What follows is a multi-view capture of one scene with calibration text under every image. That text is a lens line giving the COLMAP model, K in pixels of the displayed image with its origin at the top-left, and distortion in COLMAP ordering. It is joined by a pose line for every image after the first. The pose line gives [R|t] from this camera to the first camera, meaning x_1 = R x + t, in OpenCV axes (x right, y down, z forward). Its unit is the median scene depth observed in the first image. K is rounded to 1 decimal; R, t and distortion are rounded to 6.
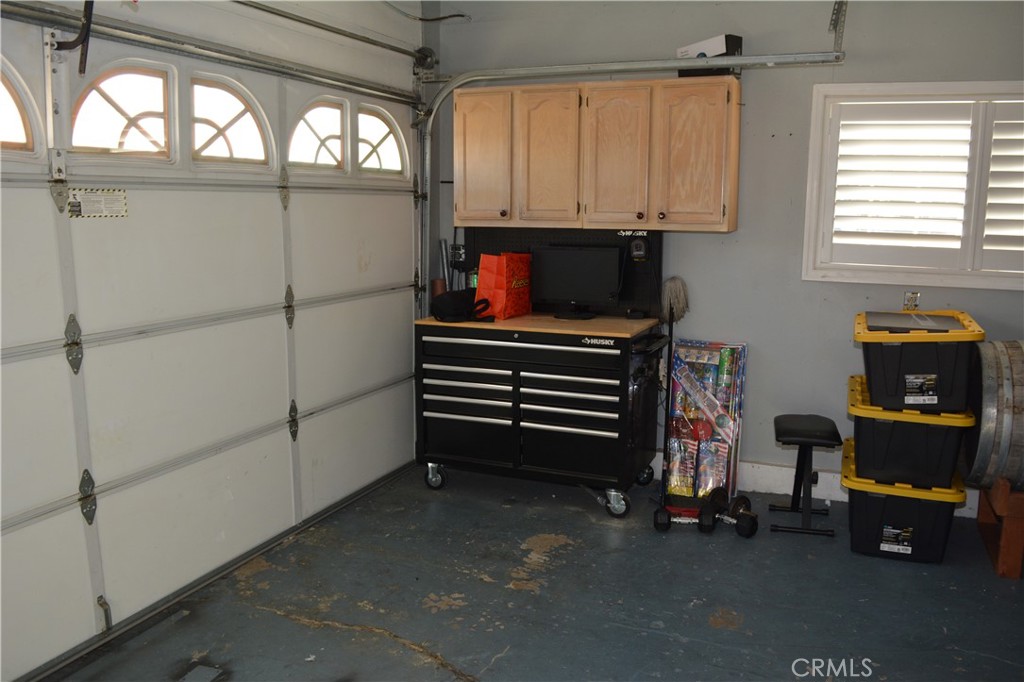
lens RADIAL K [[800.4, 0, 517.4], [0, 800.4, 340.3], [0, 0, 1]] dist [-0.094629, 0.021831]
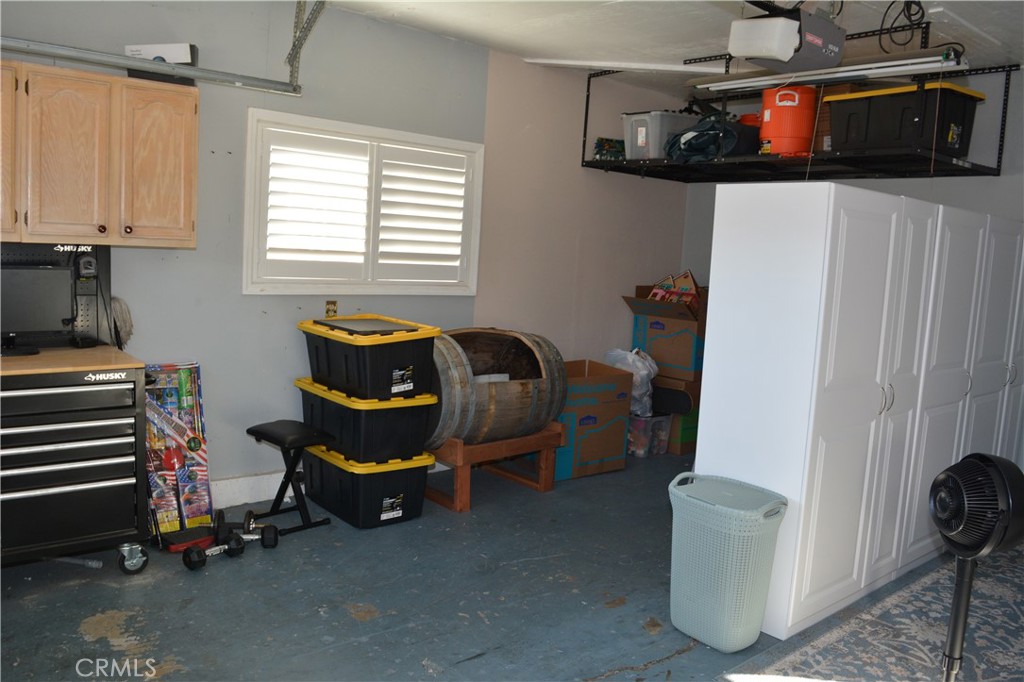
lens RADIAL K [[800.4, 0, 520.6], [0, 800.4, 341.3], [0, 0, 1]] dist [-0.094629, 0.021831]
pose [[0.453816, -0.088003, 0.886739, -0.413058], [0.093779, 0.994302, 0.050684, -0.034778], [-0.886147, 0.060156, 0.459484, 0.213154]]
